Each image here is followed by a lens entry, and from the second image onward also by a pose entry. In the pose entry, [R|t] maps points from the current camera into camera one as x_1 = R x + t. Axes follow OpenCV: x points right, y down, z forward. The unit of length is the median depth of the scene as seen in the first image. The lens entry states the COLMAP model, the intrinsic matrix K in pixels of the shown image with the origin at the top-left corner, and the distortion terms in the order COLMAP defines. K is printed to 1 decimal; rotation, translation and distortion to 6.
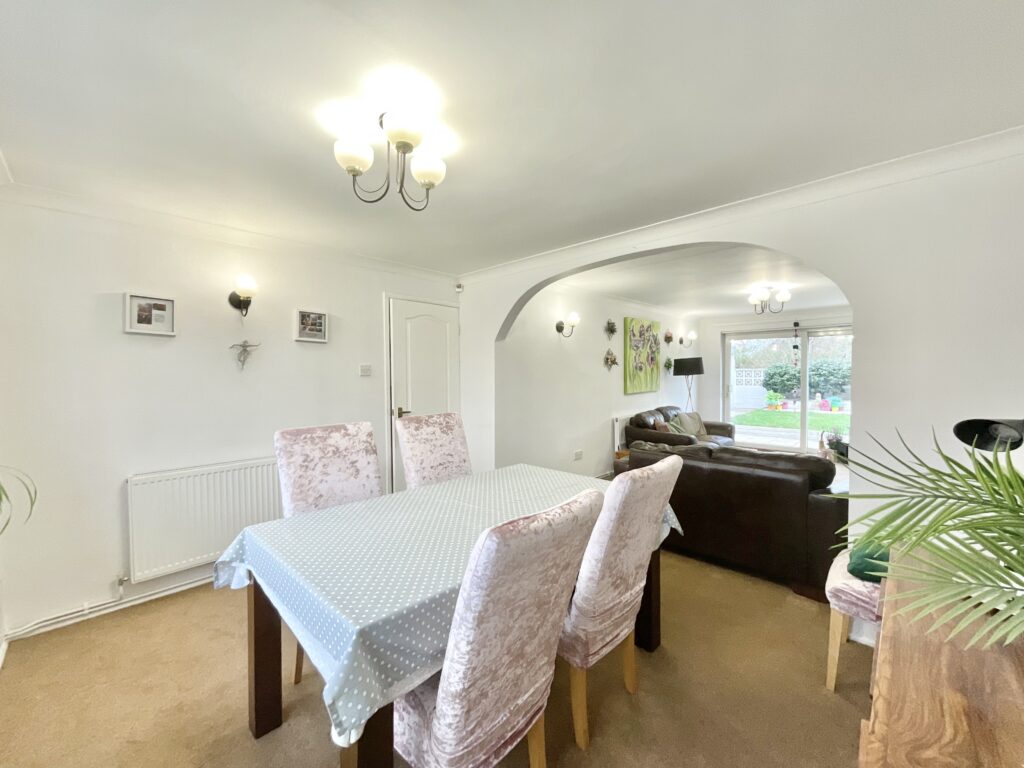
lens RADIAL K [[417.2, 0, 511.5], [0, 417.2, 383.5], [0, 0, 1]] dist [-0.000065, 0.001166]
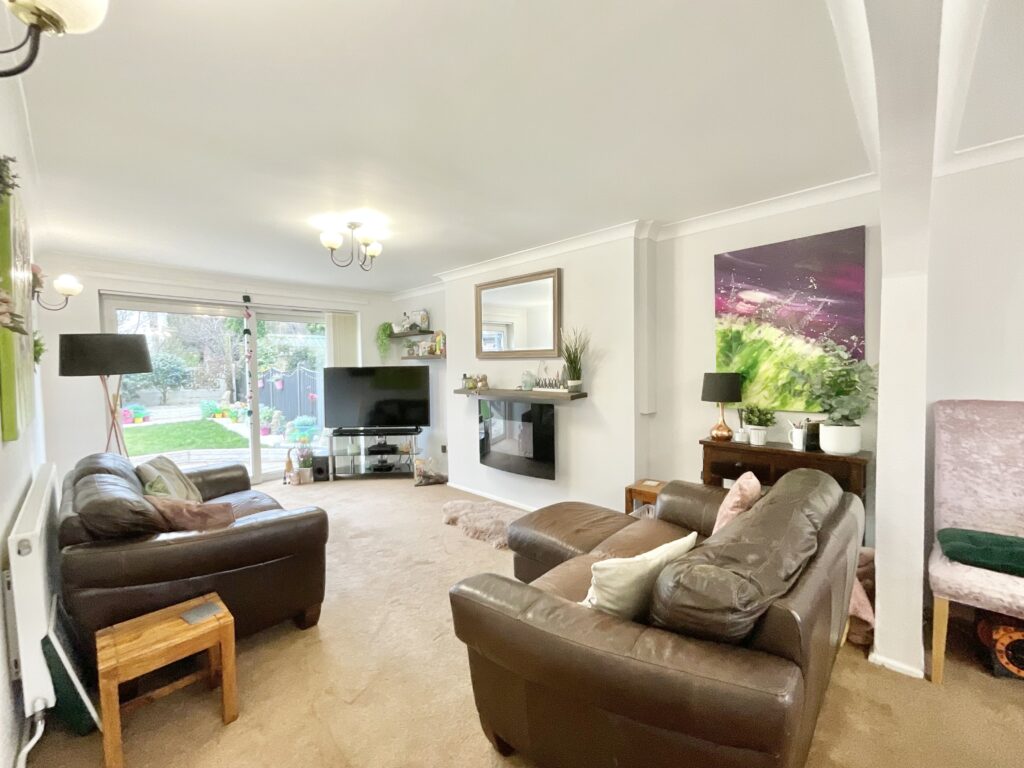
lens RADIAL K [[417.2, 0, 512.7], [0, 417.2, 382.9], [0, 0, 1]] dist [-0.000065, 0.001166]
pose [[-0.003491, -0.032052, 0.999480, -0.003305], [0.037902, 0.998764, 0.032162, -0.010419], [-0.999275, 0.037995, -0.002271, 0.587241]]
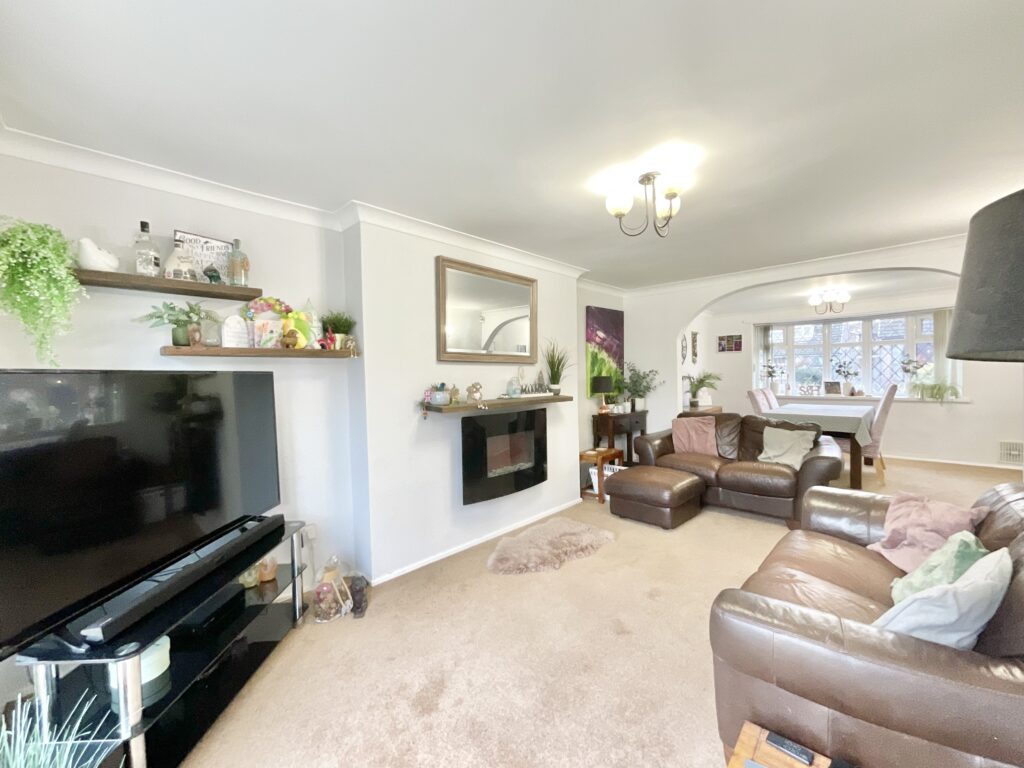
lens RADIAL K [[417.2, 0, 515.5], [0, 417.2, 383.7], [0, 0, 1]] dist [-0.000065, 0.001166]
pose [[-0.999468, 0.029923, -0.012947, 0.571518], [0.029273, 0.998429, 0.047771, -0.024847], [0.014357, 0.047367, -0.998774, 1.094416]]
